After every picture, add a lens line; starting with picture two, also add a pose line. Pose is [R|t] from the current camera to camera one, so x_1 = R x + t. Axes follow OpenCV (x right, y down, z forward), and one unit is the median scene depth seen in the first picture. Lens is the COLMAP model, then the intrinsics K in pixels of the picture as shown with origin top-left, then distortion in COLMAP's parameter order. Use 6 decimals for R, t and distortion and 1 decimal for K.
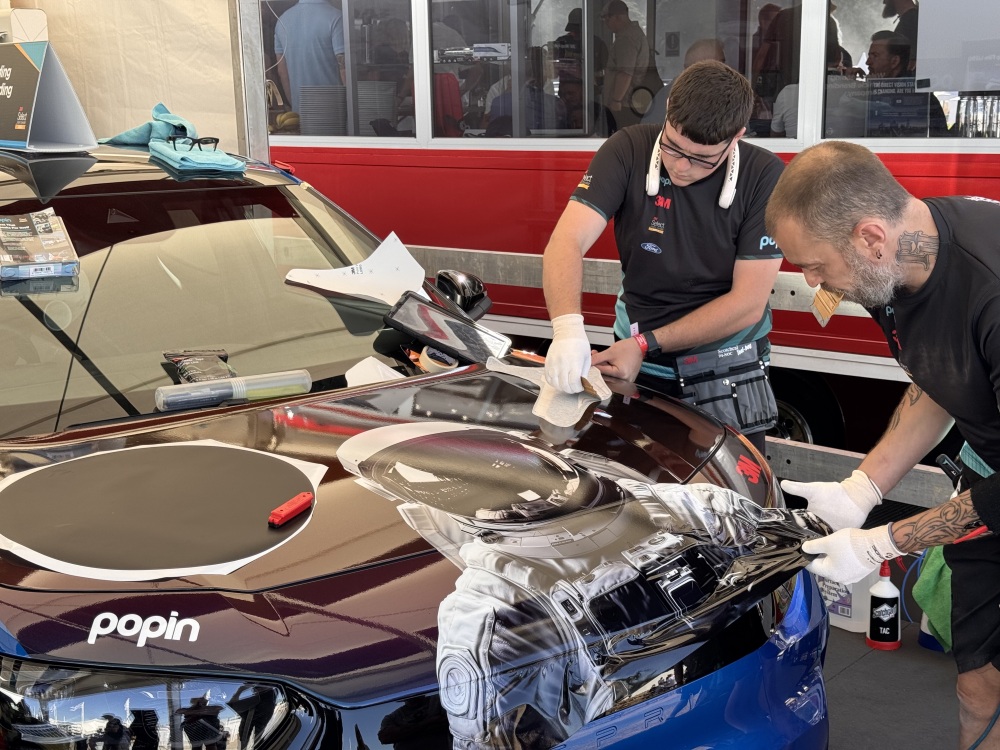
lens RADIAL K [[1382.6, 0, 500.0], [0, 1382.6, 375.0], [0, 0, 1]] dist [0.149986, 0.031724]
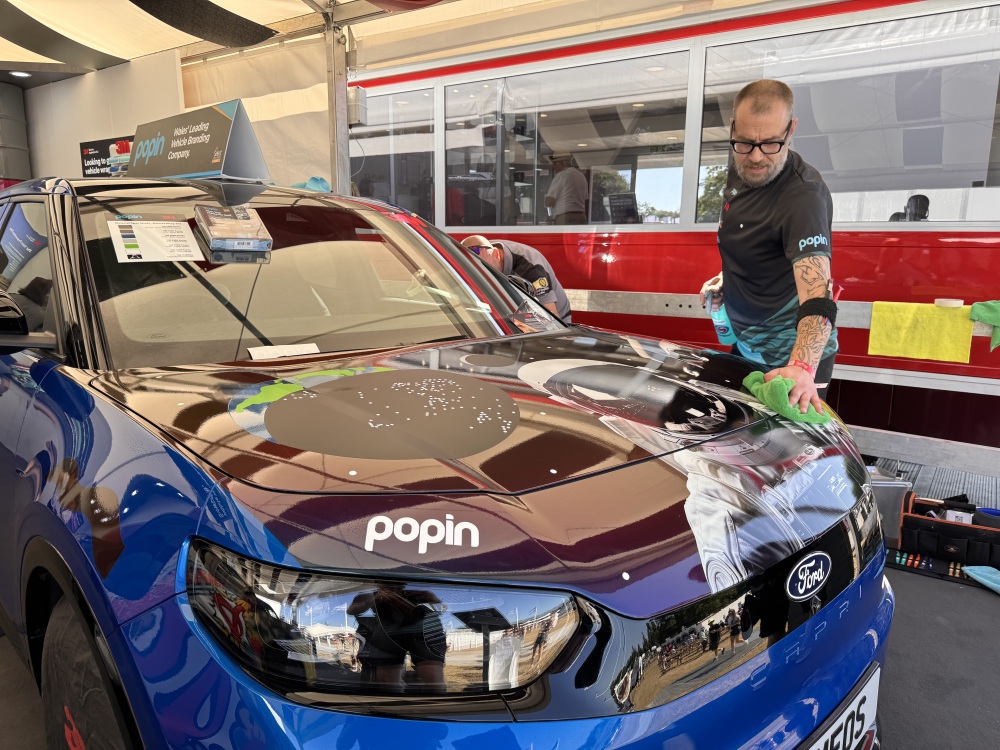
lens RADIAL K [[700.7, 0, 500.0], [0, 700.7, 375.0], [0, 0, 1]] dist [0.066639, -0.001068]
pose [[0.994523, 0.014978, 0.103440, -0.219933], [-0.013466, 0.999792, -0.015295, 0.072359], [-0.103648, 0.013818, 0.994518, 0.464250]]
